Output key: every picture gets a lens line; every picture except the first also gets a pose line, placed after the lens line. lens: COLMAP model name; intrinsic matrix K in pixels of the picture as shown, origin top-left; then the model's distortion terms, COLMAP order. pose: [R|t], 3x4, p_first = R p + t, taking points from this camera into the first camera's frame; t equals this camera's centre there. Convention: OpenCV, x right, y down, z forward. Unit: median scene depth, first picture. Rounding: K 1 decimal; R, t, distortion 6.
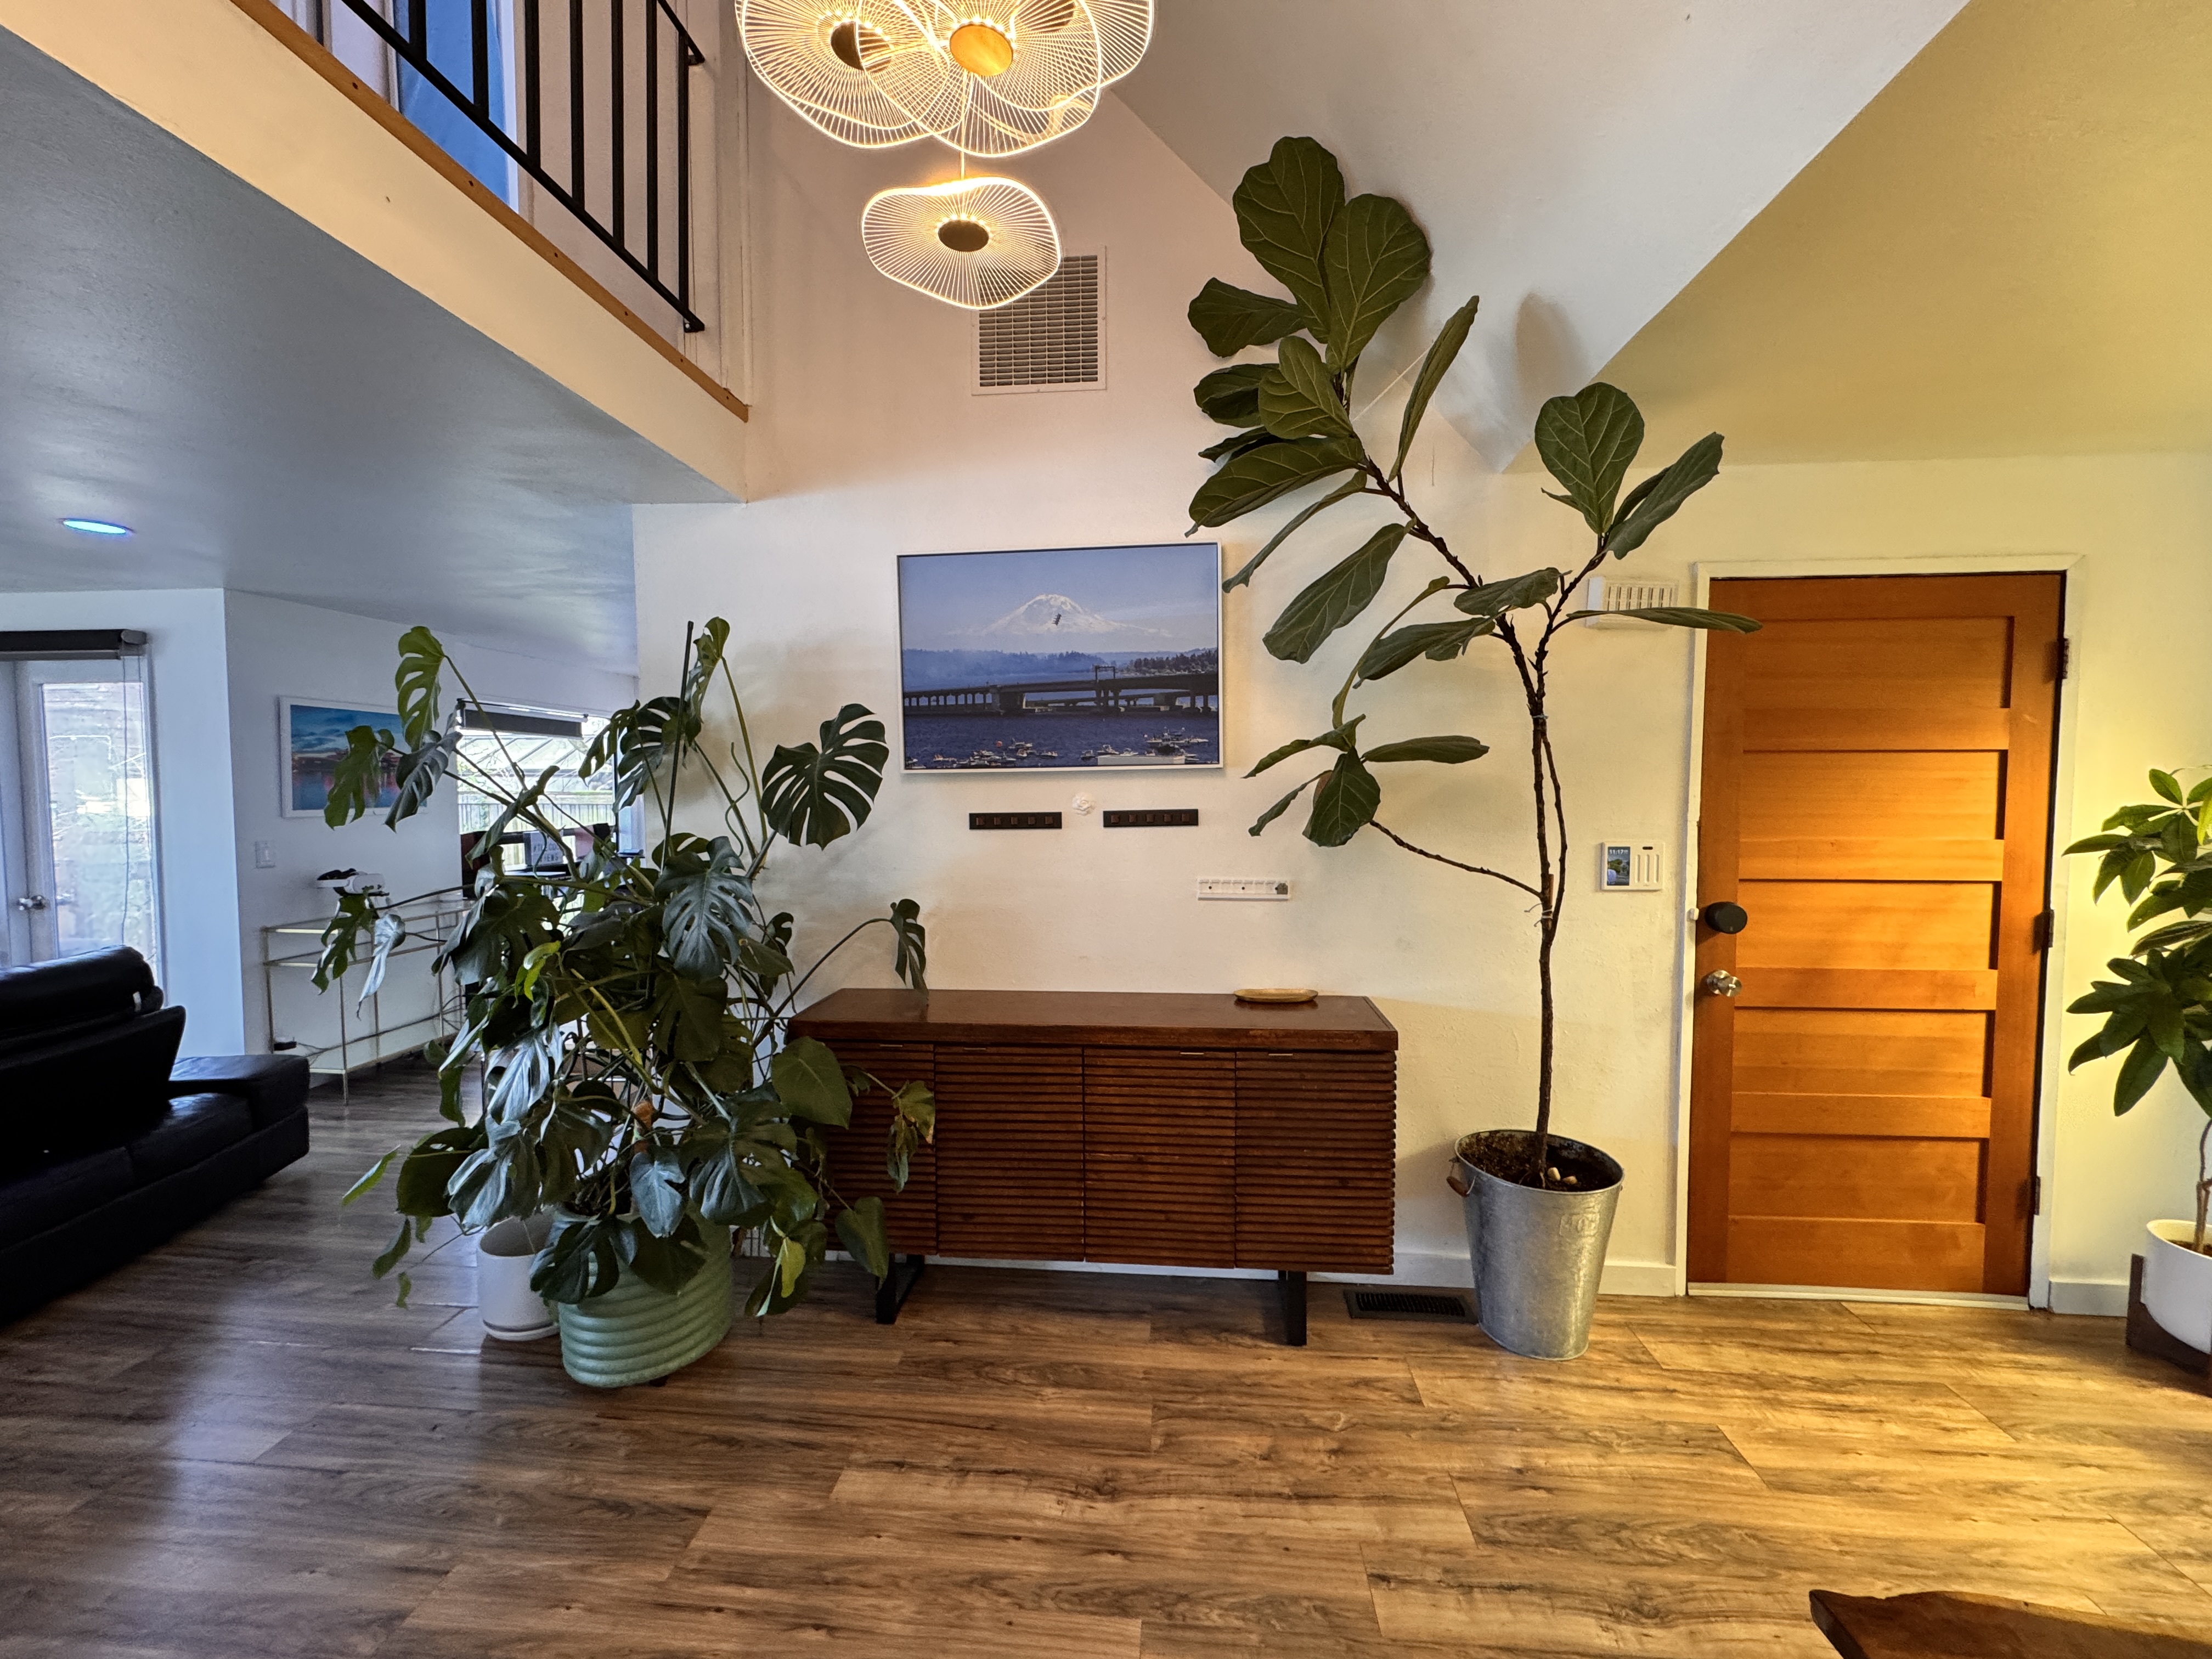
lens RADIAL K [[878.5, 0, 1107.2], [0, 878.5, 832.0], [0, 0, 1]] dist [-0.002517, -0.000463]
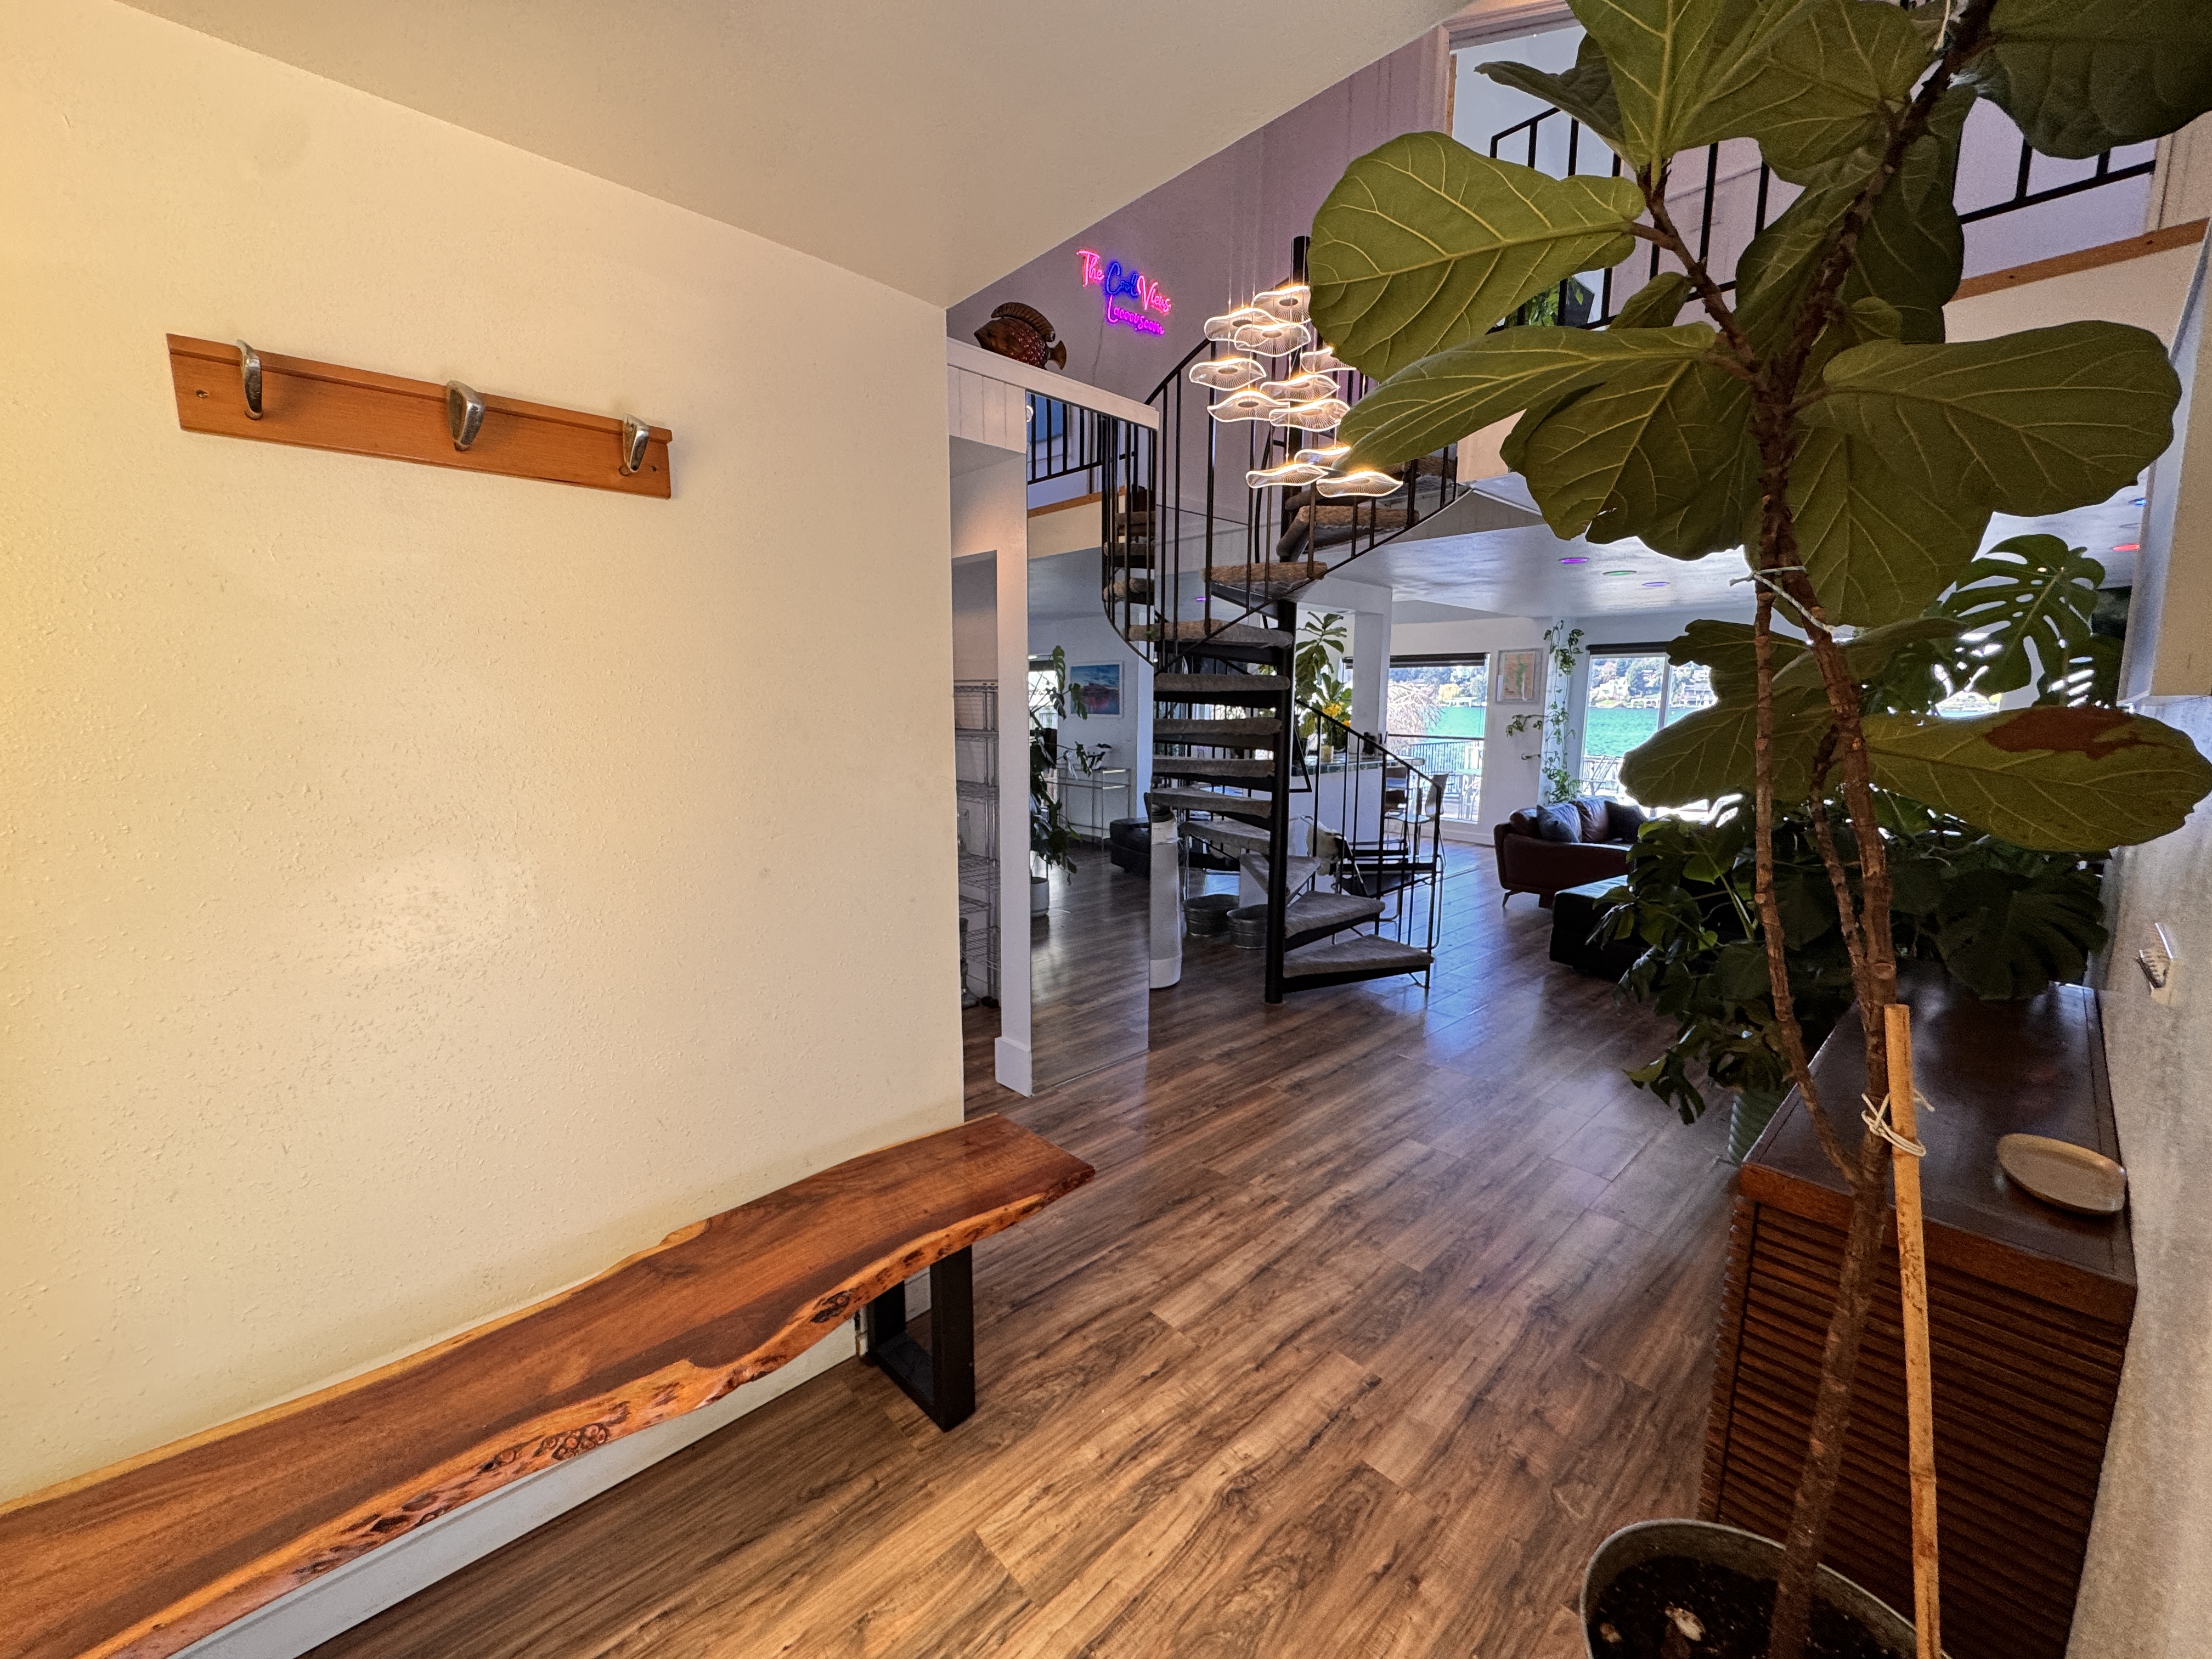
lens RADIAL K [[878.5, 0, 1107.2], [0, 878.5, 832.0], [0, 0, 1]] dist [-0.002517, -0.000463]
pose [[-0.669717, 0.108685, -0.734620, 0.965182], [-0.040220, 0.982472, 0.182021, -0.070480], [0.741526, 0.151449, -0.653607, 0.992060]]
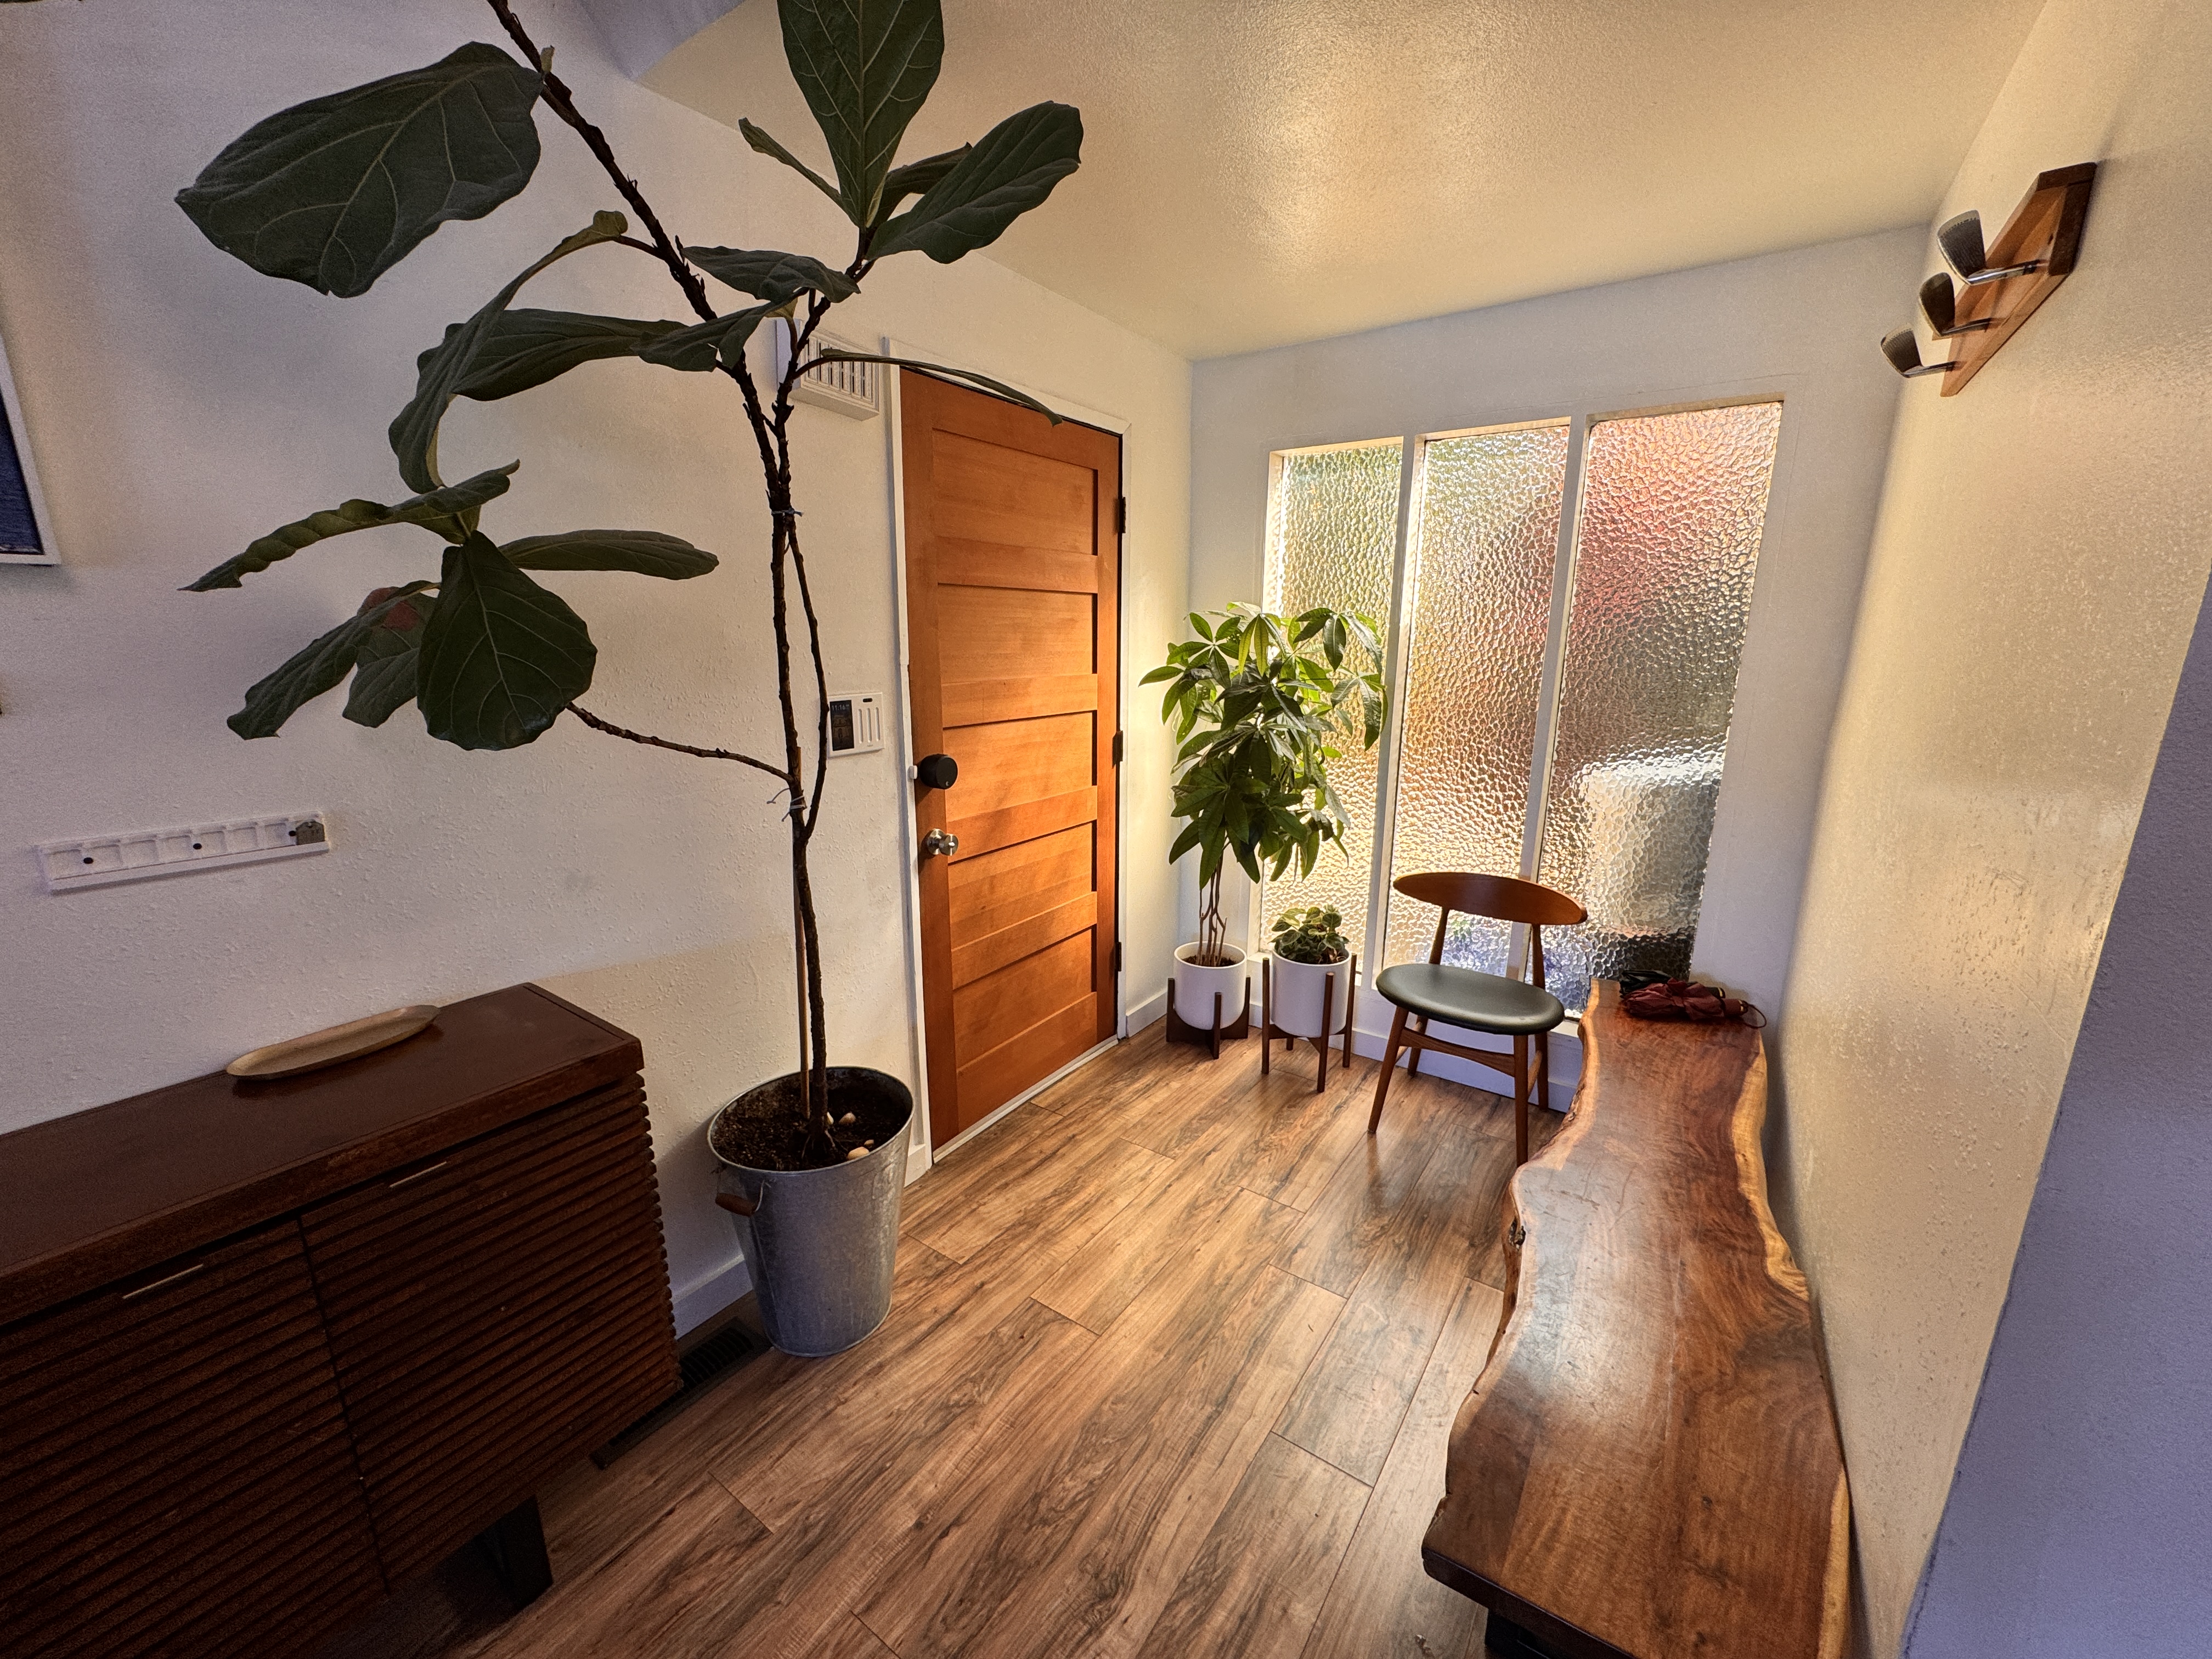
lens RADIAL K [[878.5, 0, 1107.2], [0, 878.5, 832.0], [0, 0, 1]] dist [-0.002517, -0.000463]
pose [[0.501965, -0.190413, 0.843667, 0.012476], [0.033942, 0.979050, 0.200773, -0.019508], [-0.864222, -0.072145, 0.497911, 0.419024]]
